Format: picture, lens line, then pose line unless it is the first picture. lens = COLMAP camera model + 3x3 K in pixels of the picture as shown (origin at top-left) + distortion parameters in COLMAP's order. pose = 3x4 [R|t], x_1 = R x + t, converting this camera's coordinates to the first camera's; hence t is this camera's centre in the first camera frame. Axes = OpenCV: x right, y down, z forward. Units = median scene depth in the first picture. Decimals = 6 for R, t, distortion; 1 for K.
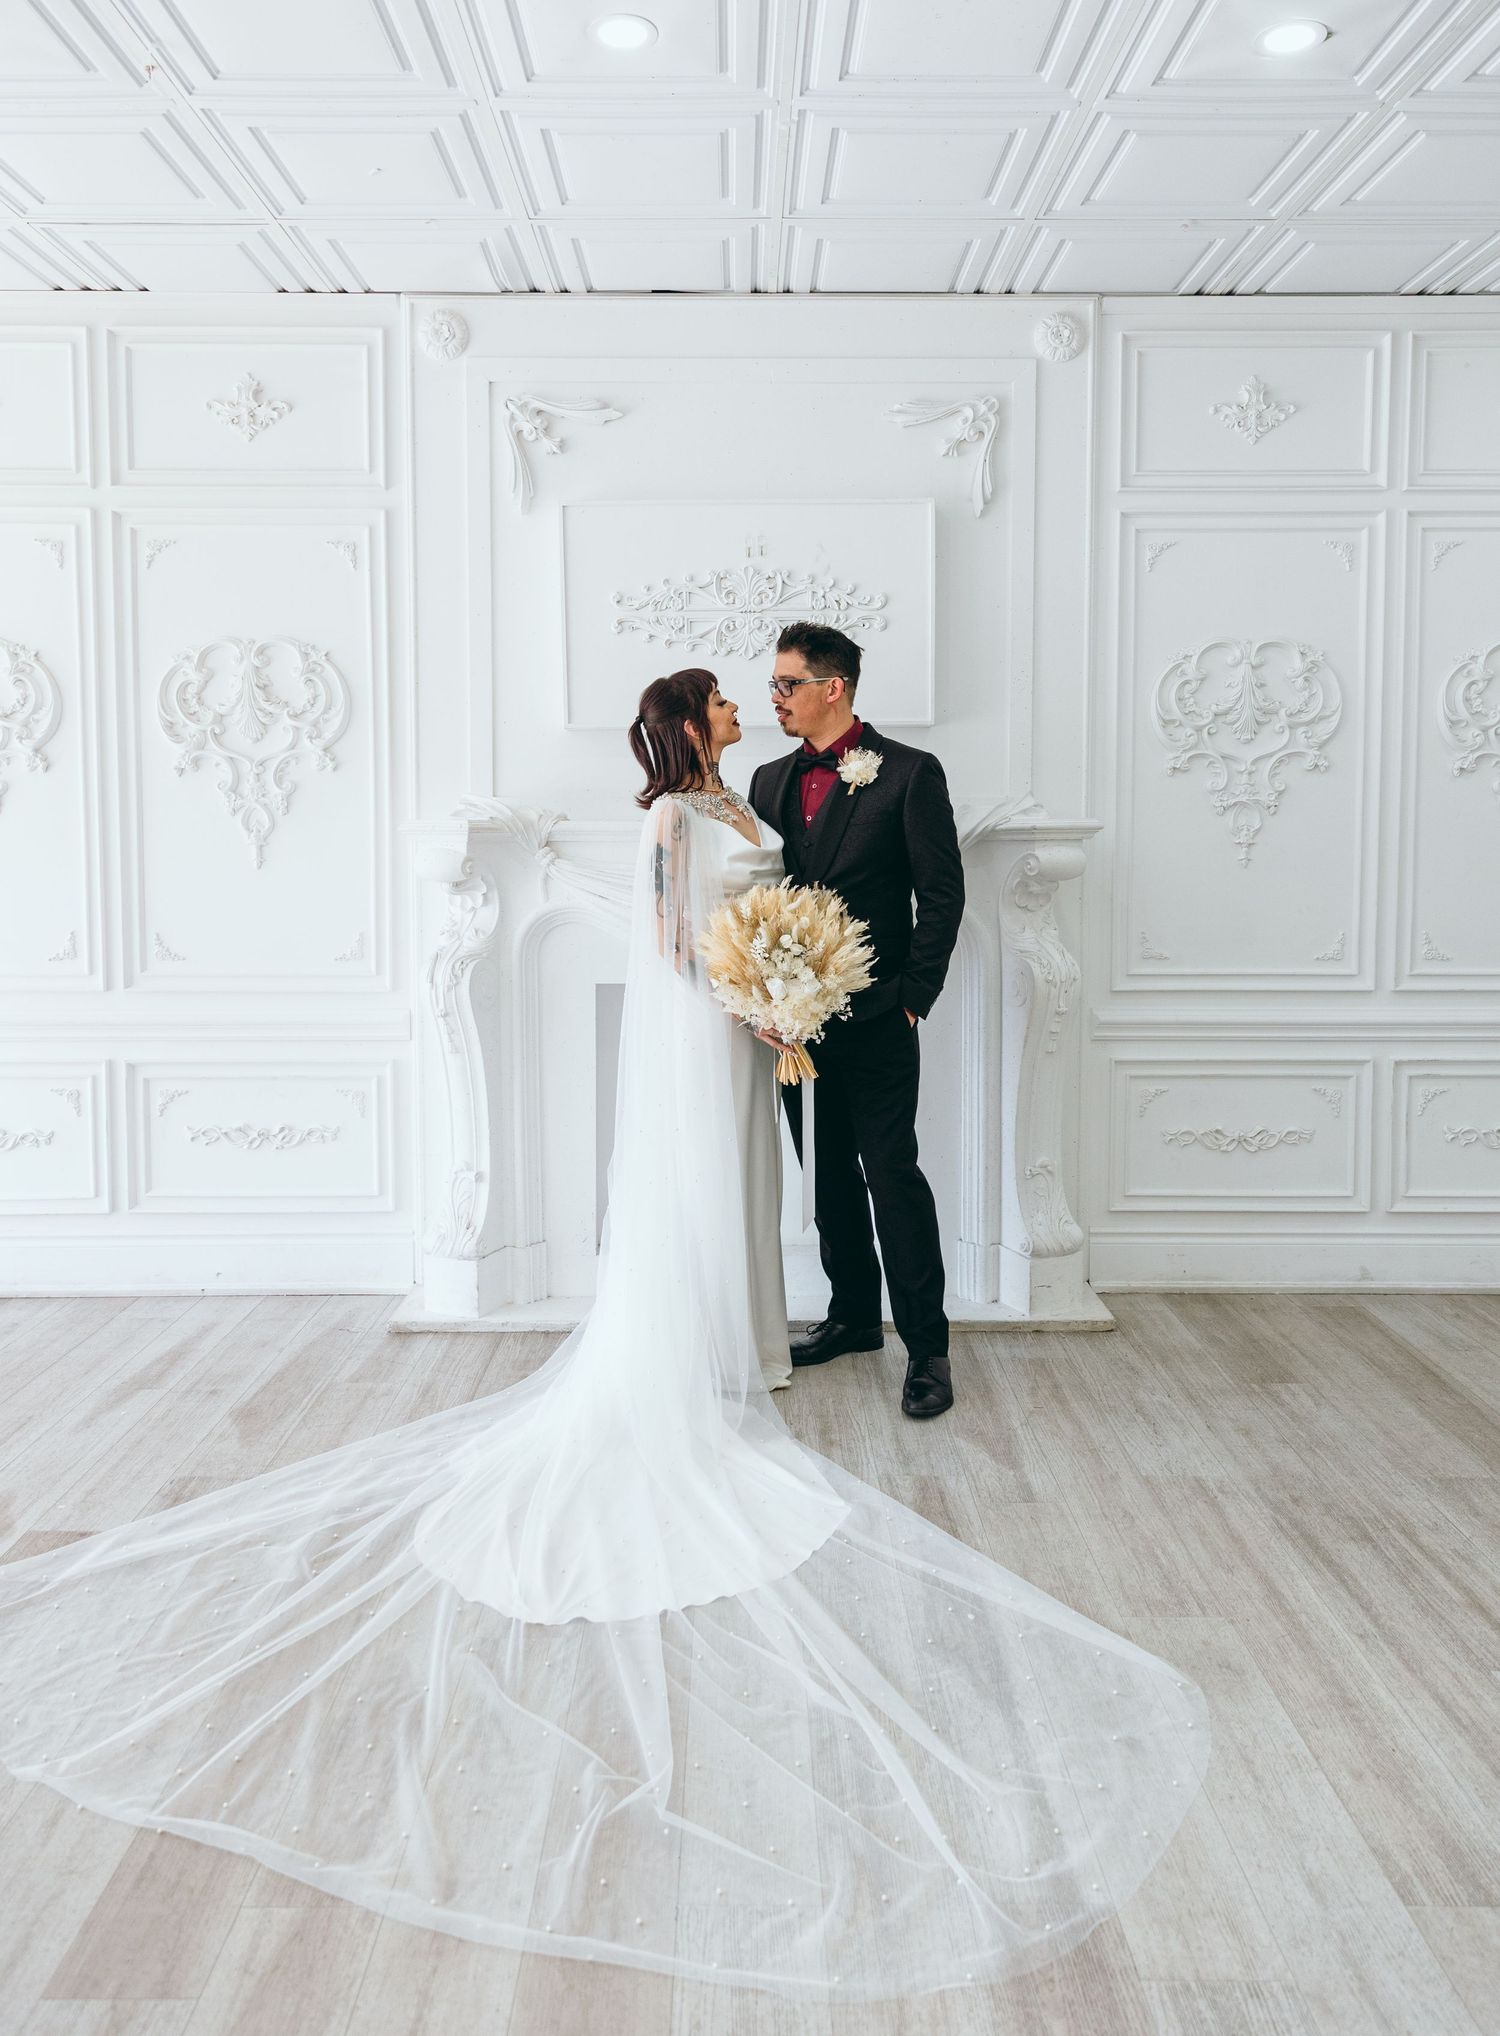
lens RADIAL K [[1536.0, 0, 747.8], [0, 1536.0, 914.7], [0, 0, 1]] dist [0.003779, 0.001458]
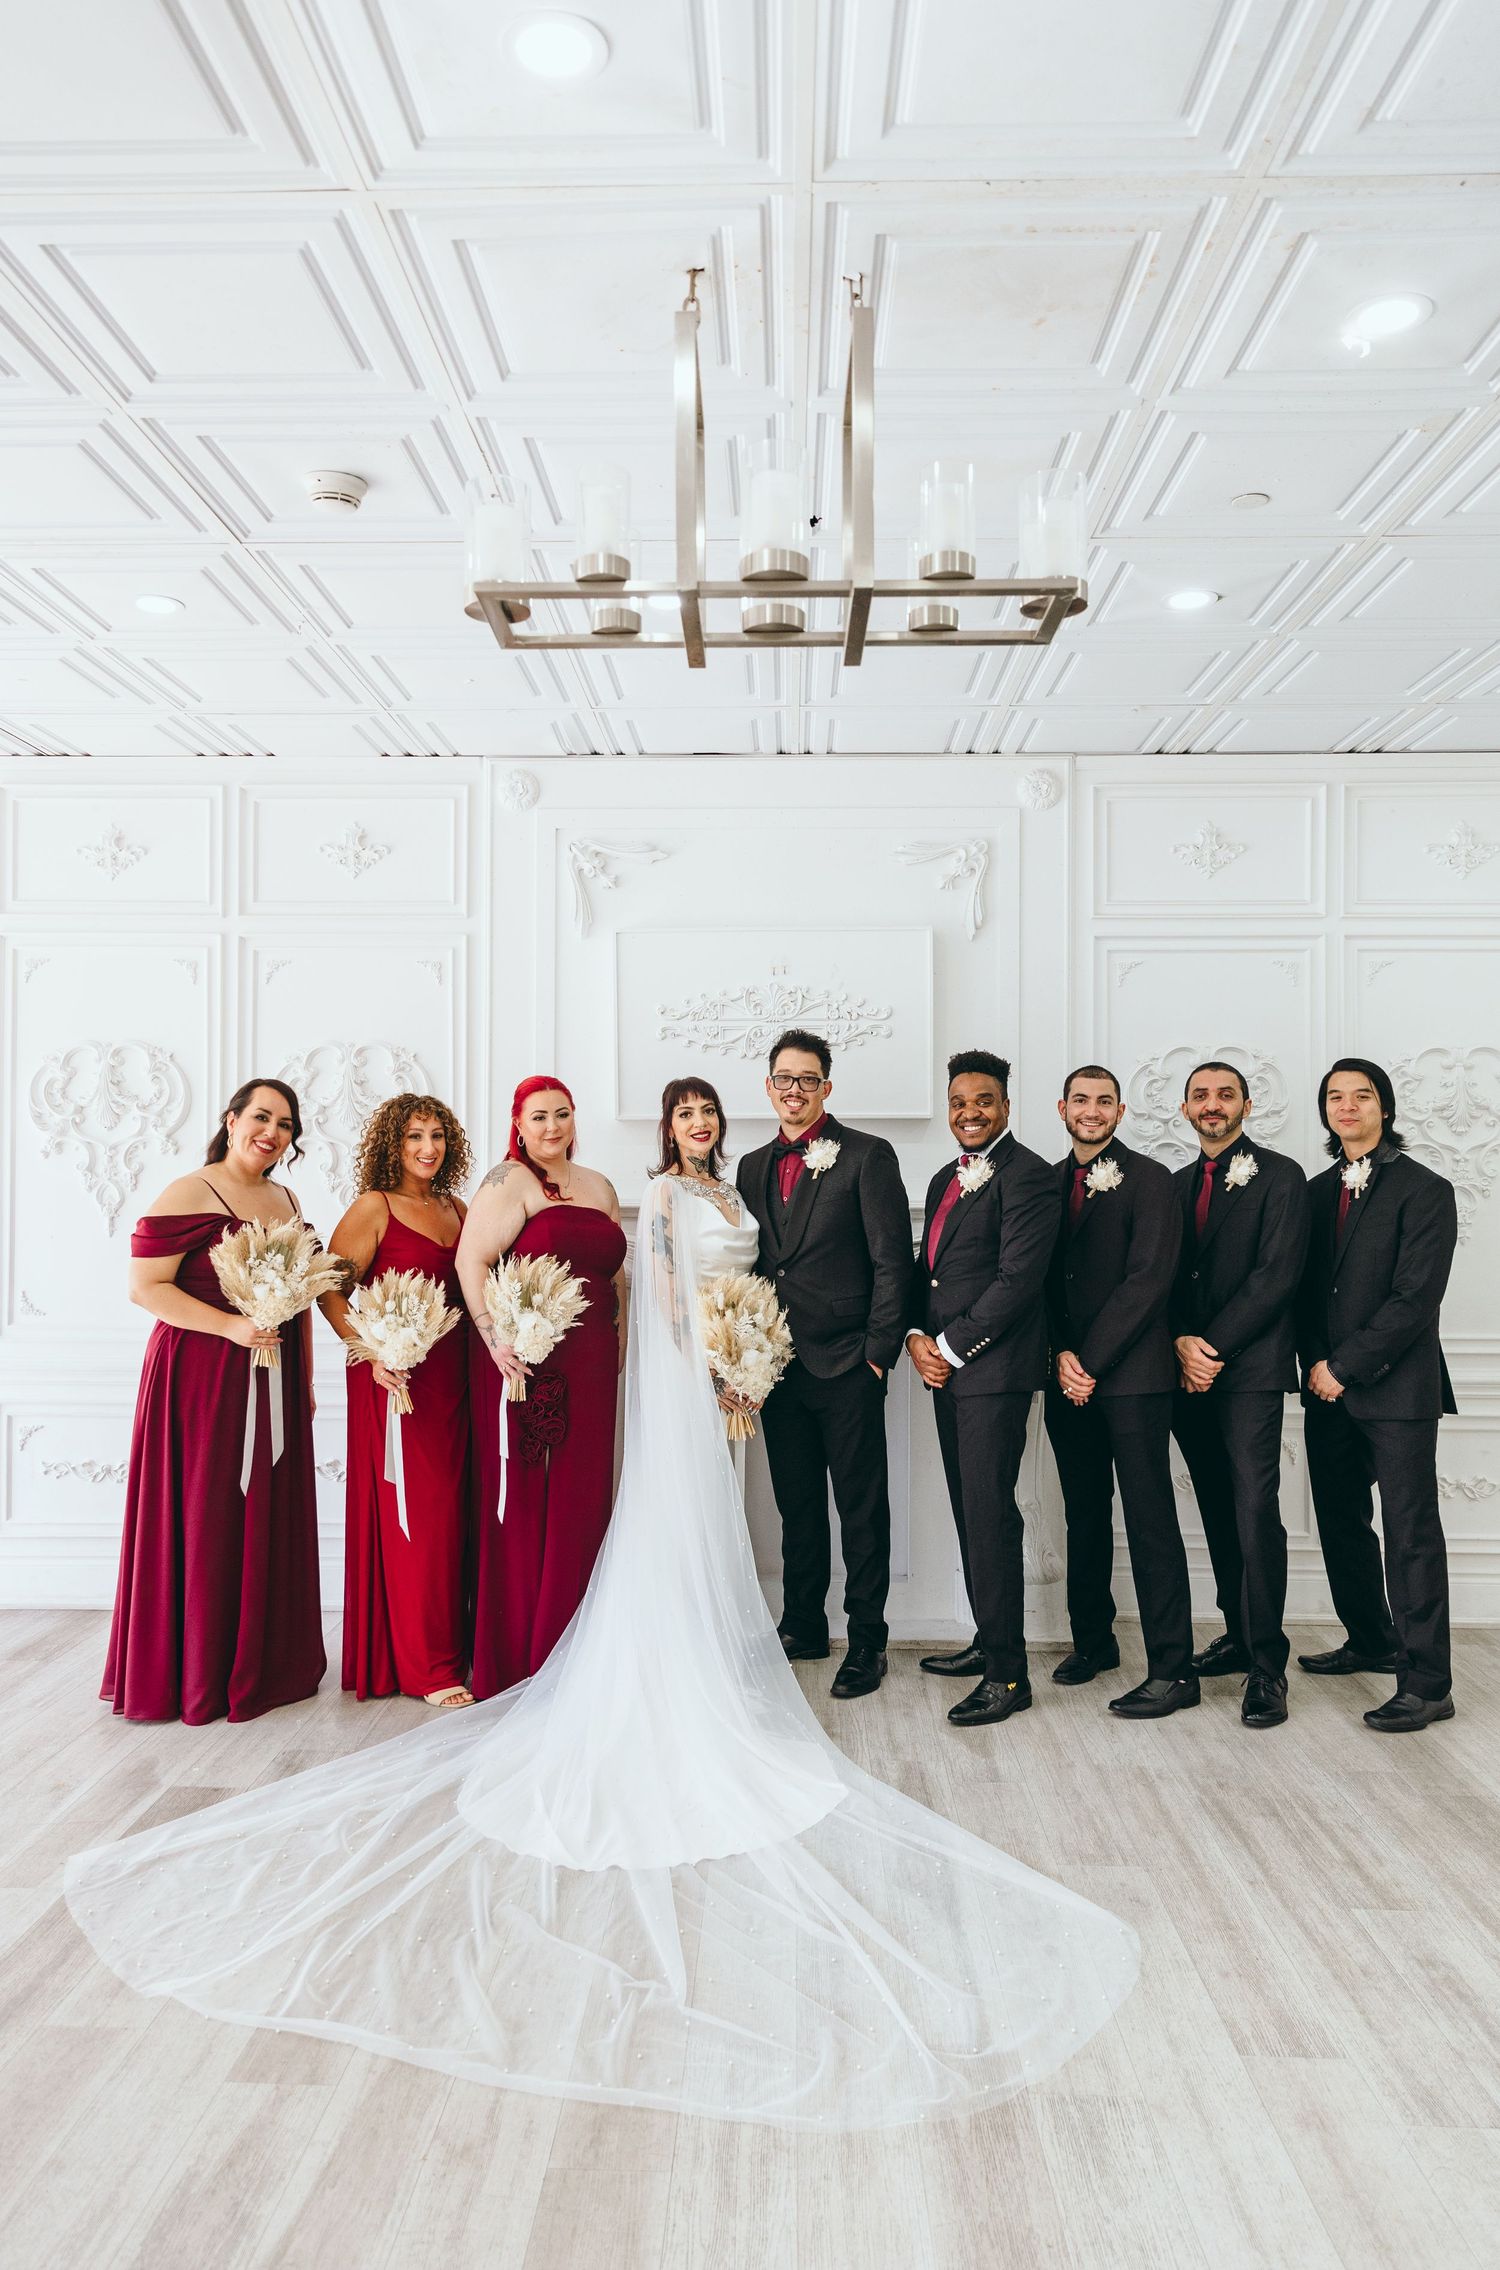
lens RADIAL K [[1606.6, 0, 737.8], [0, 1606.6, 1149.3], [0, 0, 1]] dist [0.006964, -0.002218]
pose [[0.999065, 0.003831, -0.043064, 0.036219], [-0.006850, 0.997511, -0.070181, -0.019005], [0.042688, 0.070410, 0.996604, -0.292387]]
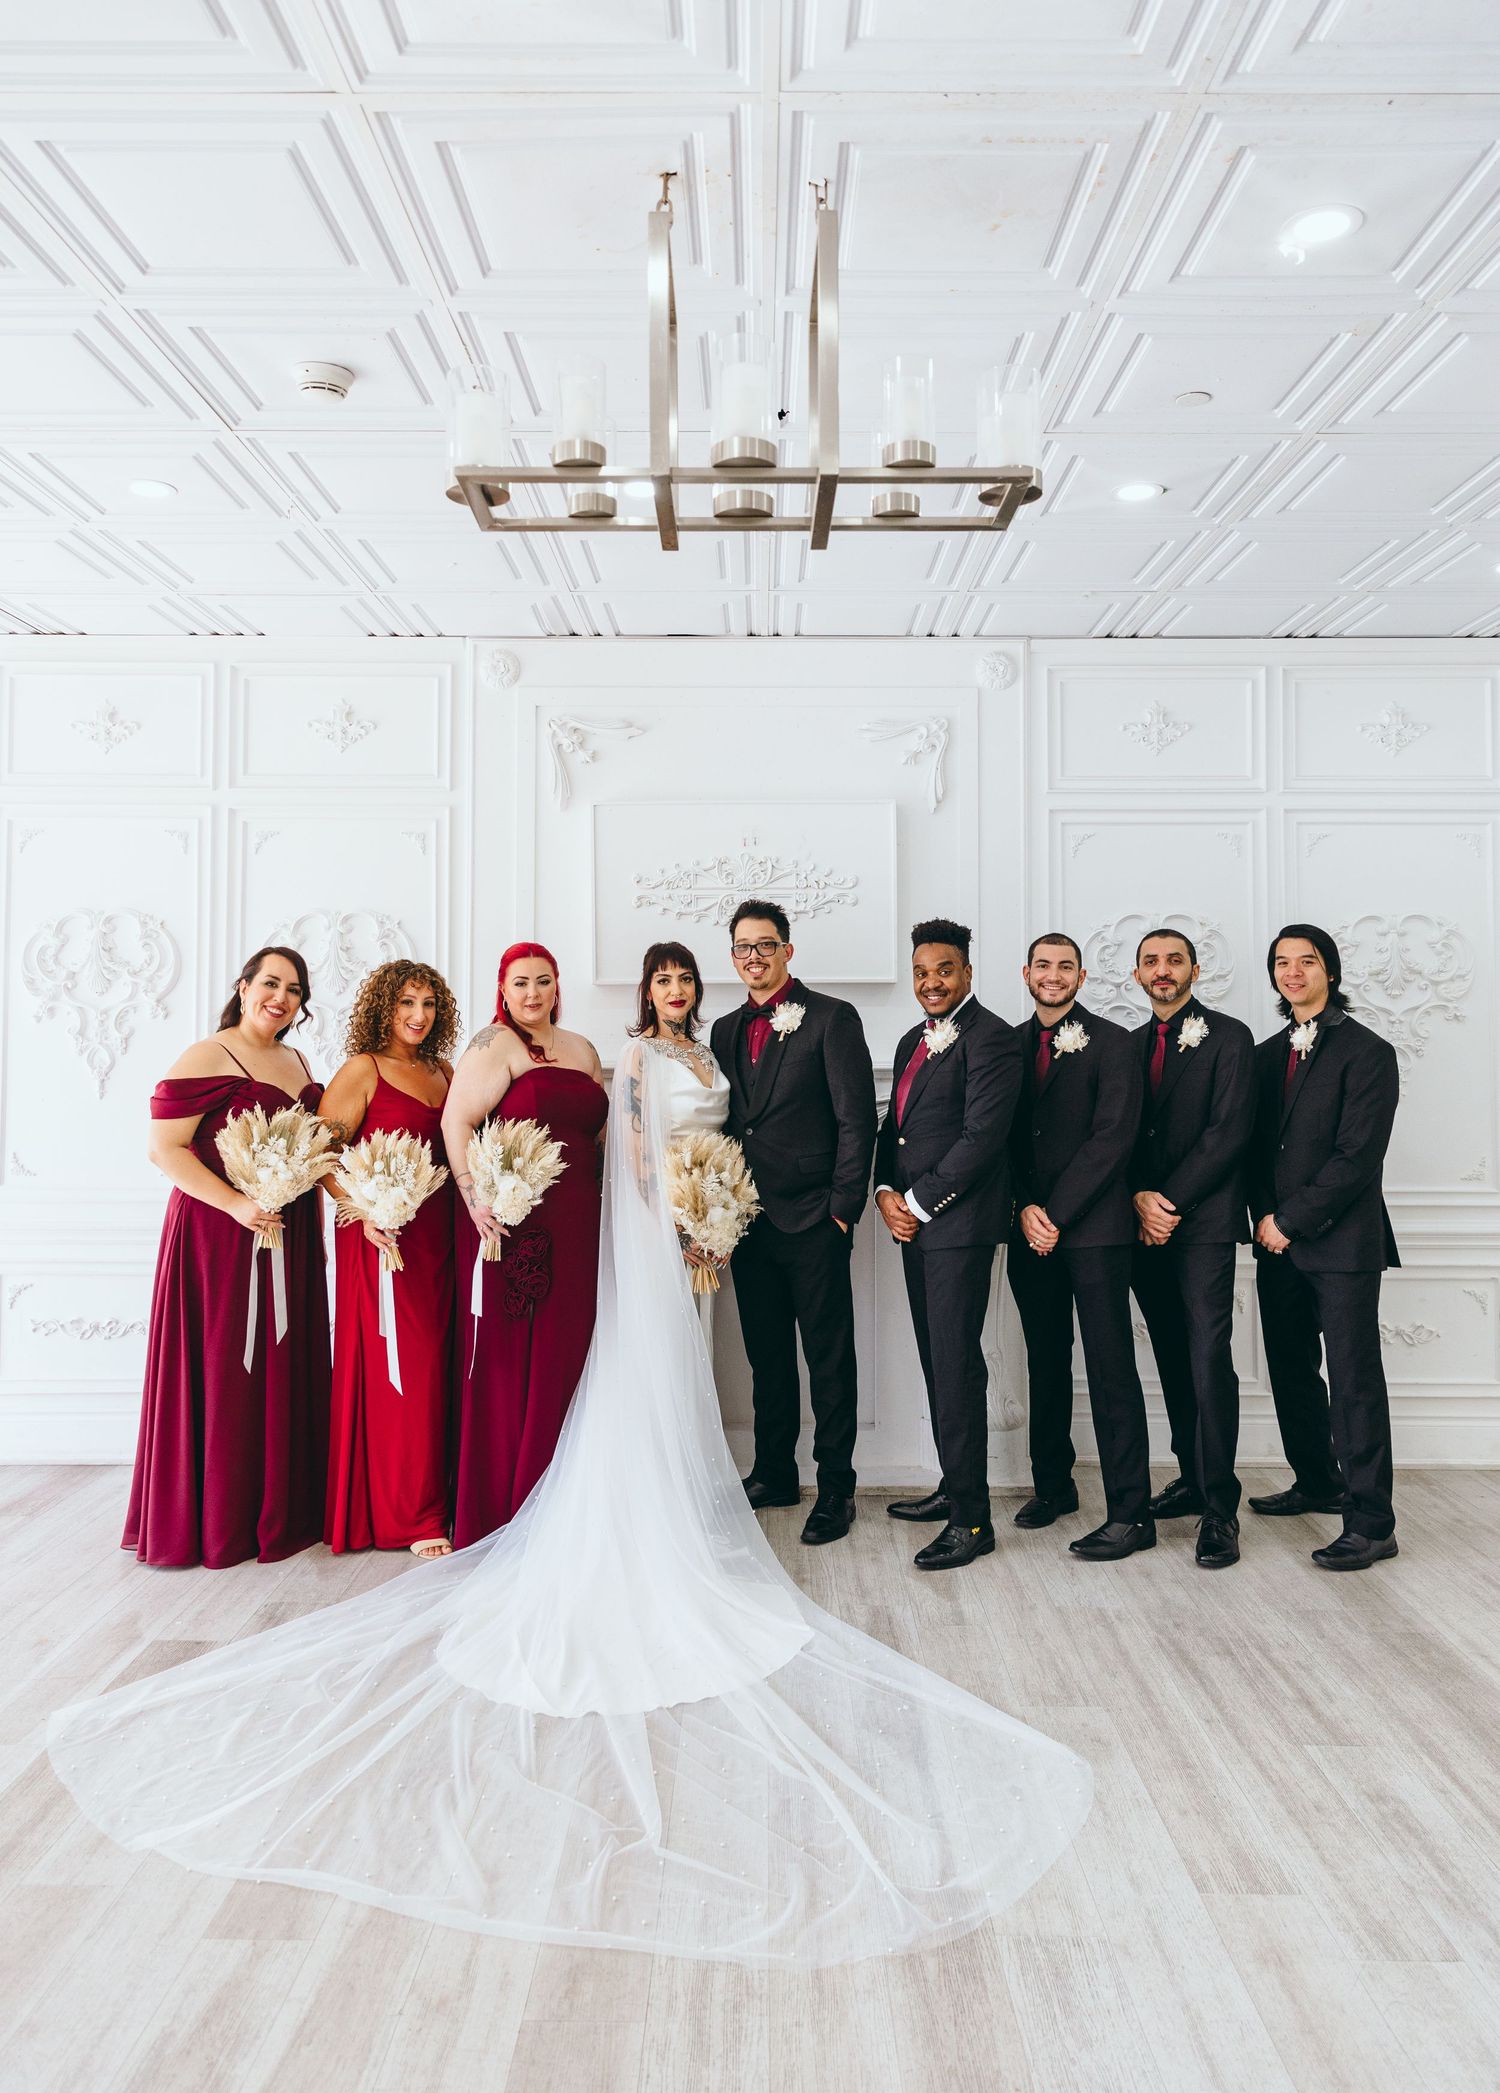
lens RADIAL K [[1528.5, 0, 754.4], [0, 1528.5, 970.6], [0, 0, 1]] dist [0.005549, -0.002457]
pose [[0.999889, 0.001453, -0.014852, 0.036419], [-0.002901, 0.995187, -0.097953, -0.019514], [0.014638, 0.097985, 0.995080, -0.278897]]
